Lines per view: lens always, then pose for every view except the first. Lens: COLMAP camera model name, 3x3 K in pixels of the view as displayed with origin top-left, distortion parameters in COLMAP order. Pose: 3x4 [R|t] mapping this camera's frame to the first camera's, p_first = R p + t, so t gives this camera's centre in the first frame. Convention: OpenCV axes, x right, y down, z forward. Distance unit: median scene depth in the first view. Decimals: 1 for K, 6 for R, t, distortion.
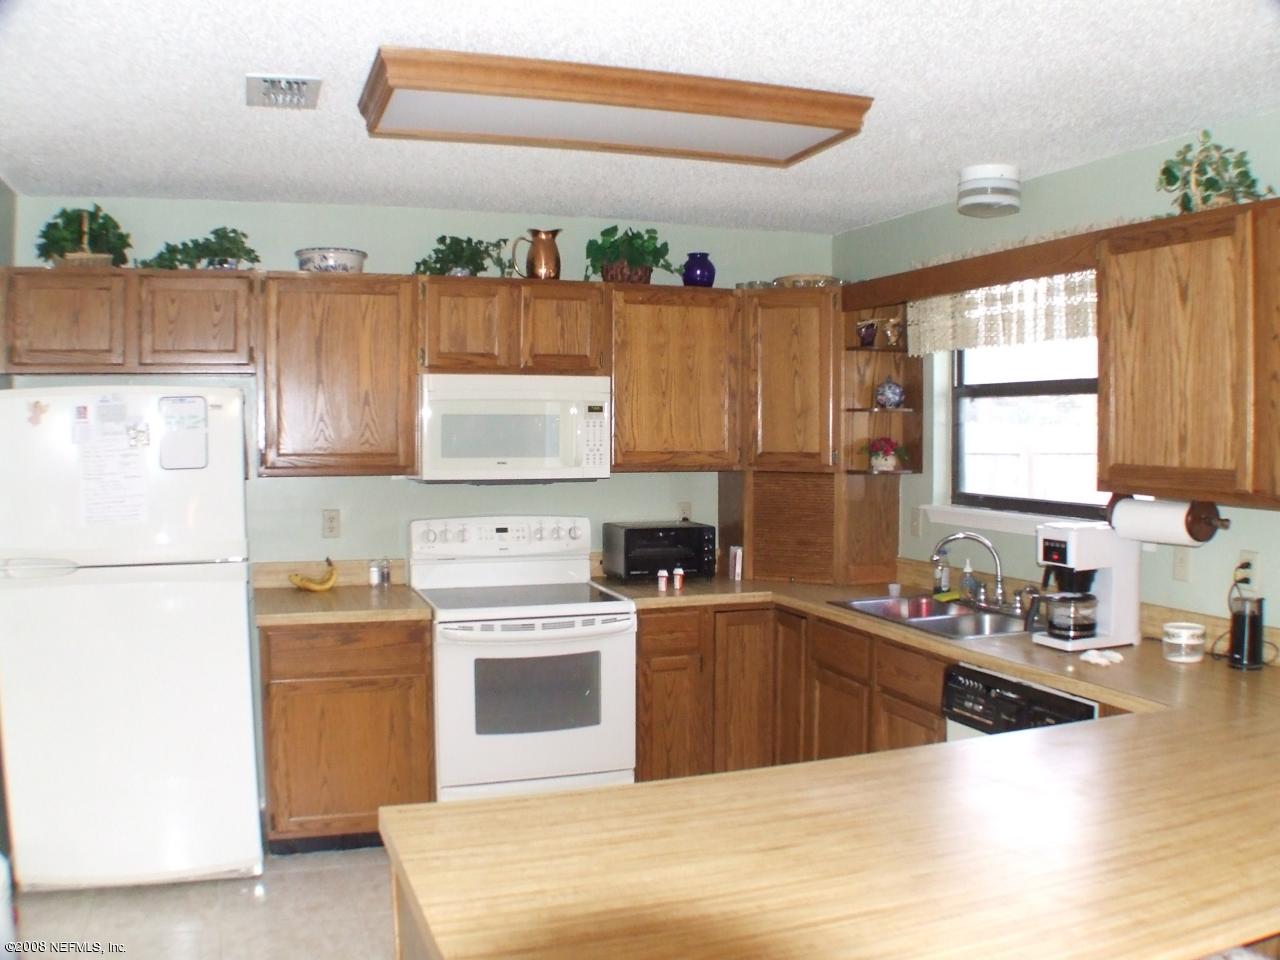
lens RADIAL K [[1143.0, 0, 640.0], [0, 1143.0, 480.0], [0, 0, 1]] dist [-0.204042, 0.075709]
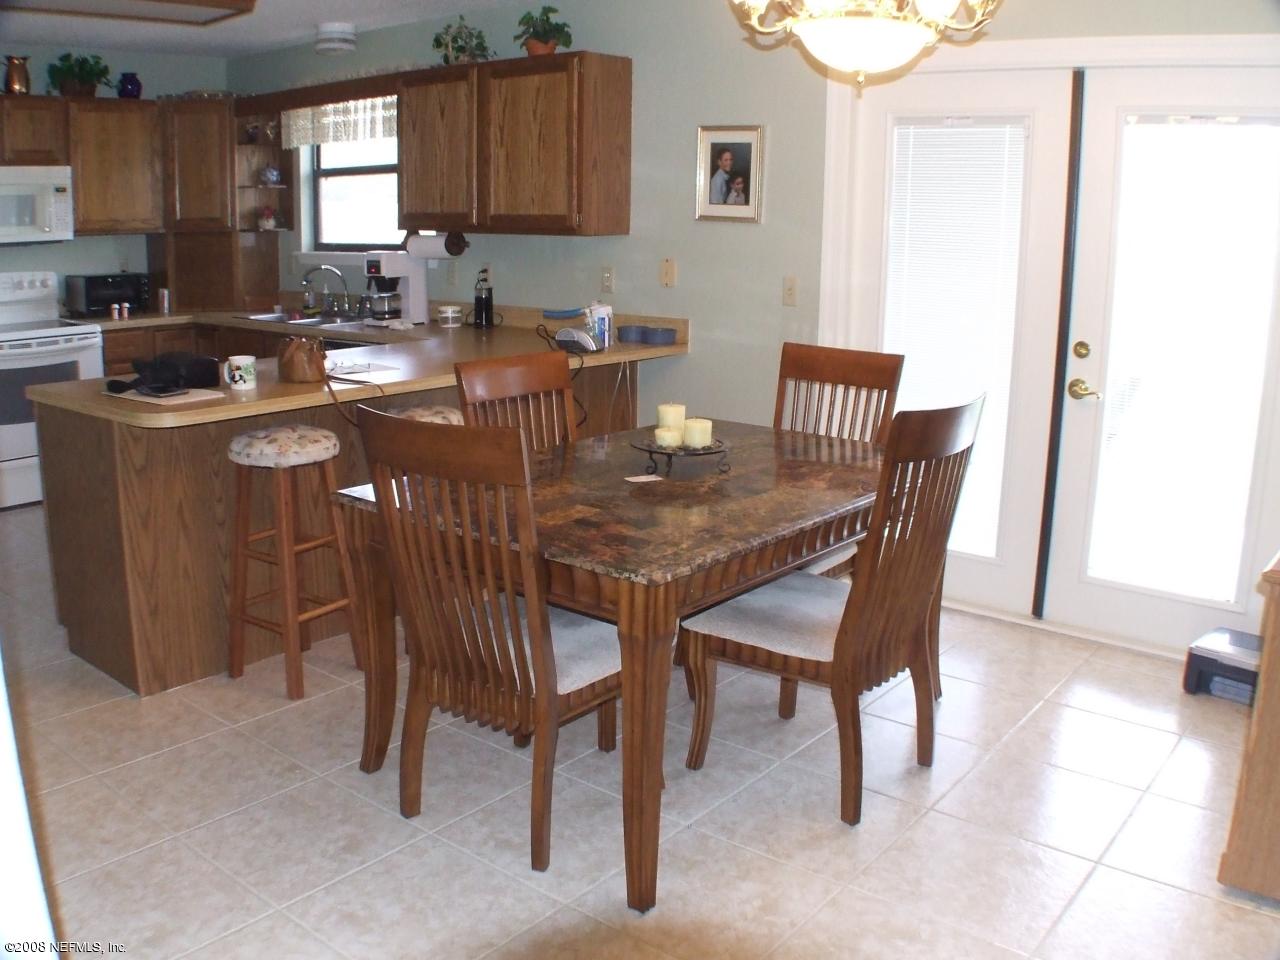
lens RADIAL K [[1106.1, 0, 640.0], [0, 1106.1, 480.0], [0, 0, 1]] dist [-0.216866, 0.053276]
pose [[0.856508, -0.101364, 0.506083, -0.101753], [0.004471, 0.981946, 0.189108, 0.054352], [-0.516115, -0.159710, 0.841498, -0.460012]]
